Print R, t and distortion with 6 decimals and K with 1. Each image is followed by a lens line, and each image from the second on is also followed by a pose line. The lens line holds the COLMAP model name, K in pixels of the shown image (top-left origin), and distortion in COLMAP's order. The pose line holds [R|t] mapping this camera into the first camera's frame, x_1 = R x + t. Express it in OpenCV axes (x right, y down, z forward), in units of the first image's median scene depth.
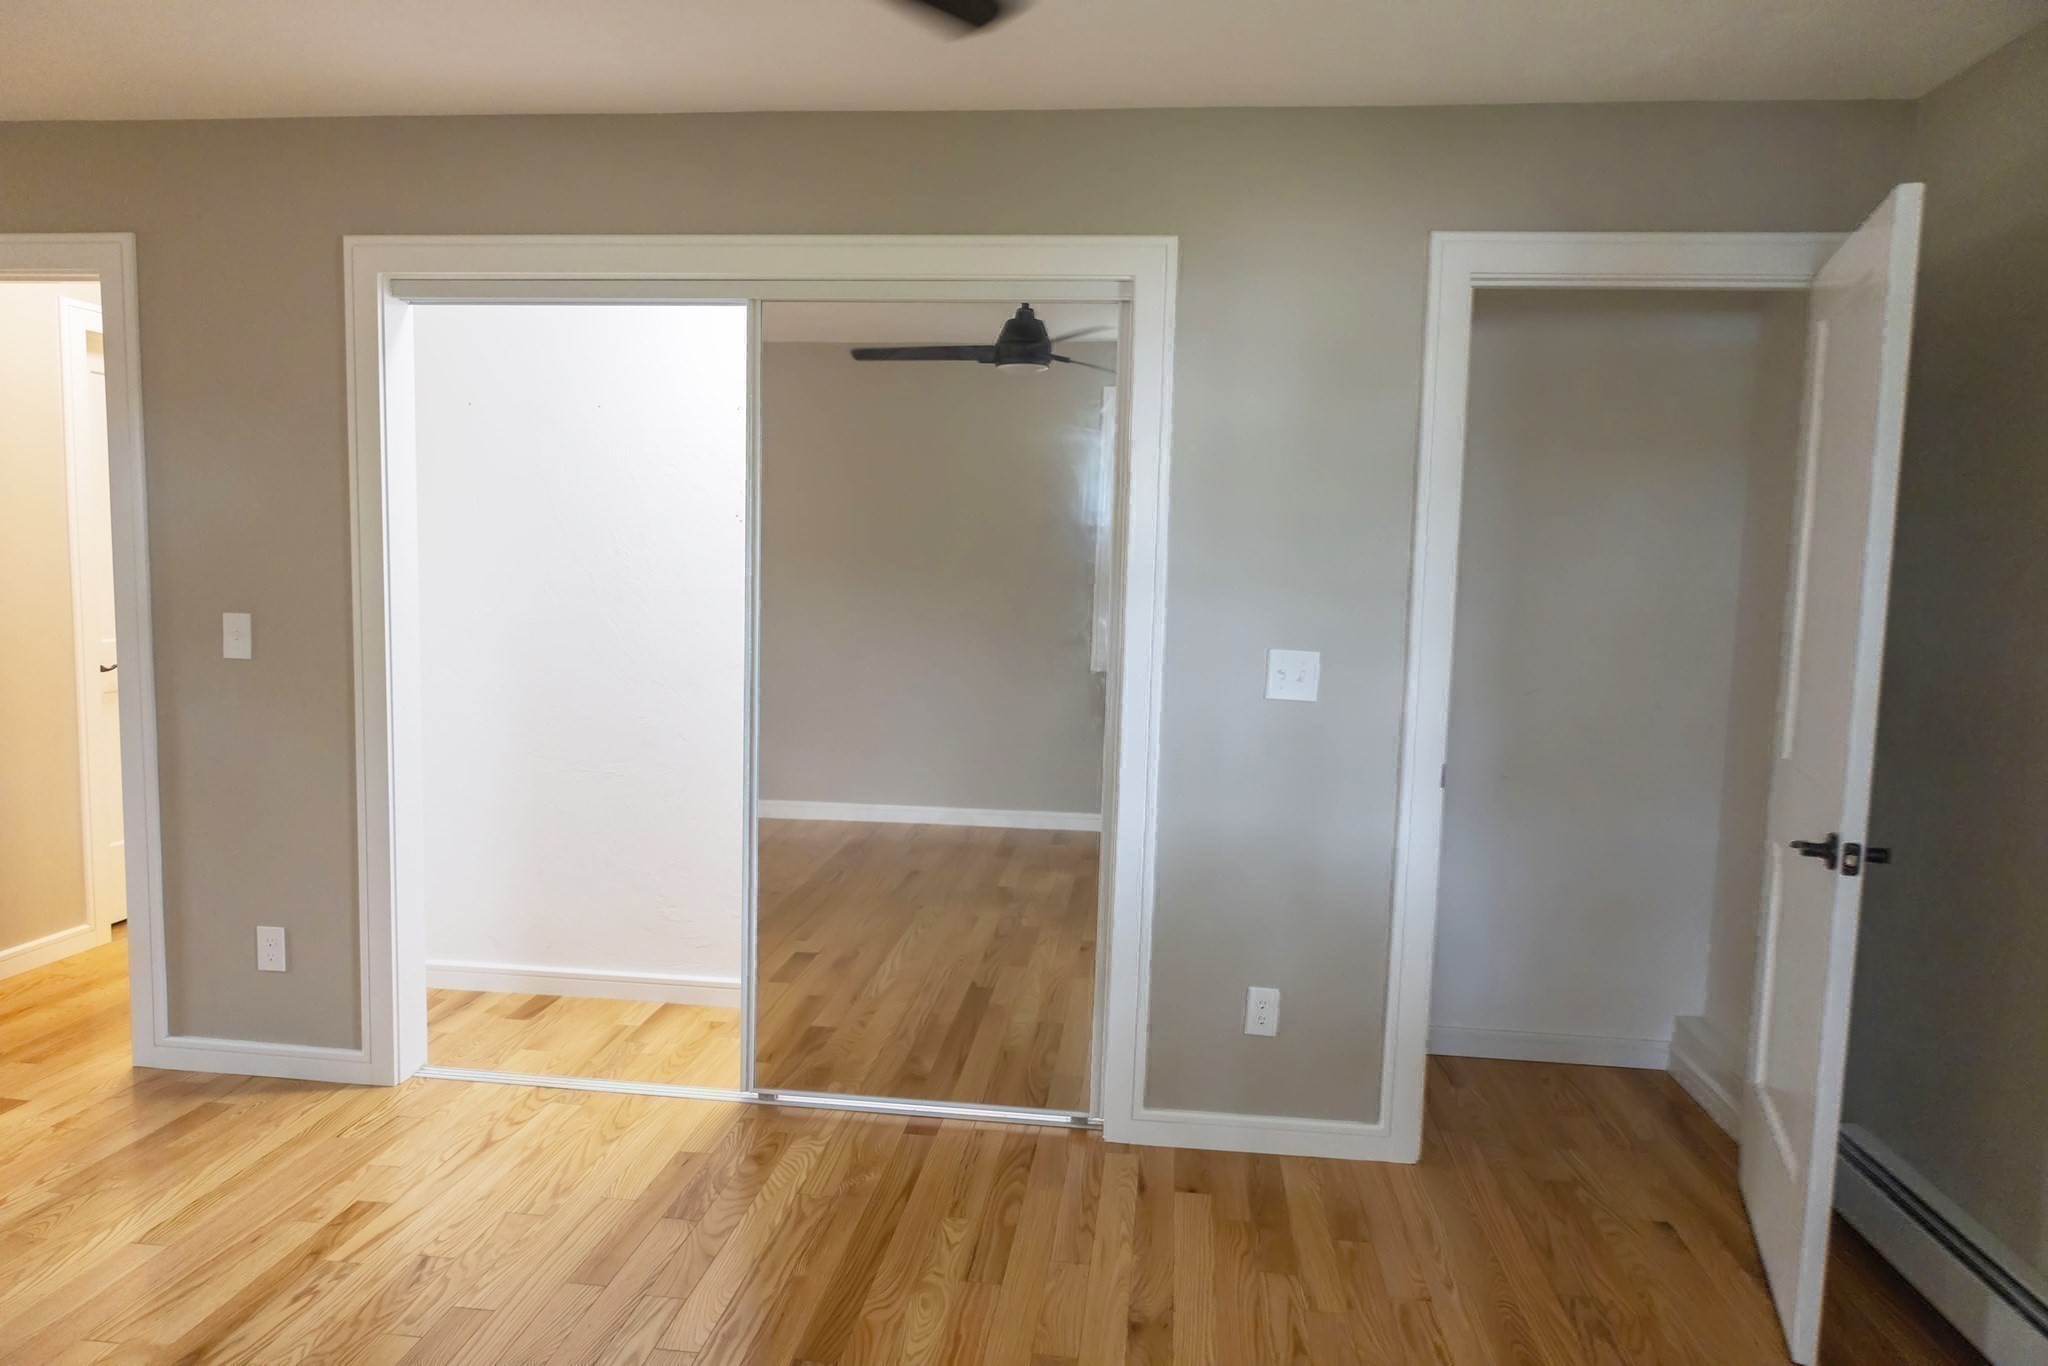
lens RADIAL K [[1307.5, 0, 1024.0], [0, 1307.5, 683.0], [0, 0, 1]] dist [-0.010573, 0.006445]
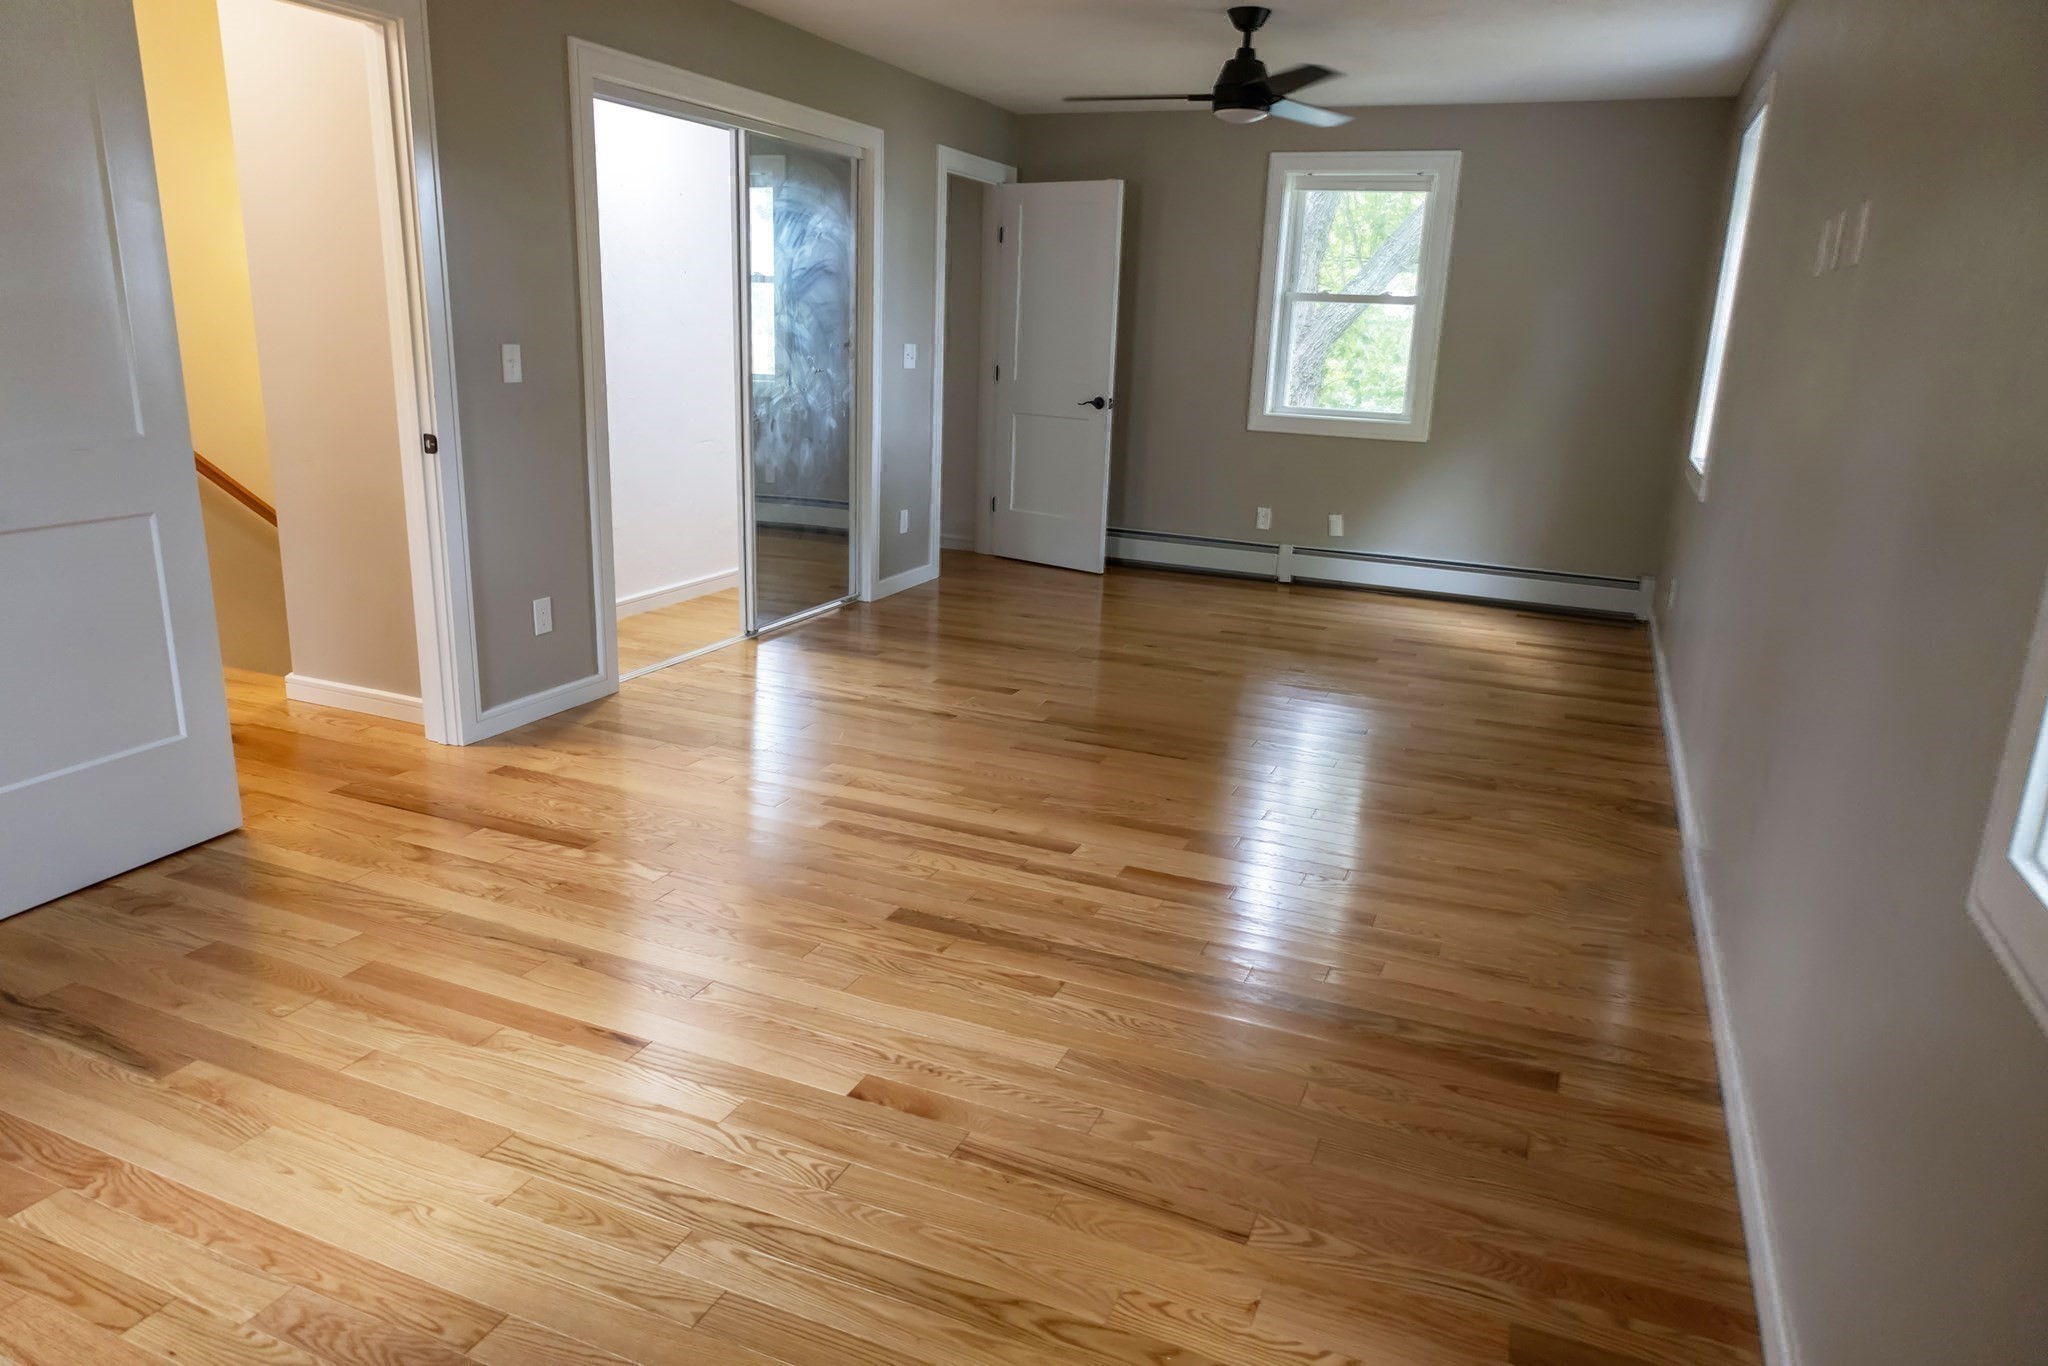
lens RADIAL K [[1307.5, 0, 1024.0], [0, 1307.5, 683.0], [0, 0, 1]] dist [-0.010573, 0.006445]
pose [[0.281714, -0.271516, 0.920281, -1.775141], [0.061016, 0.962255, 0.265222, -0.045555], [-0.957556, -0.018565, 0.287647, 0.202929]]
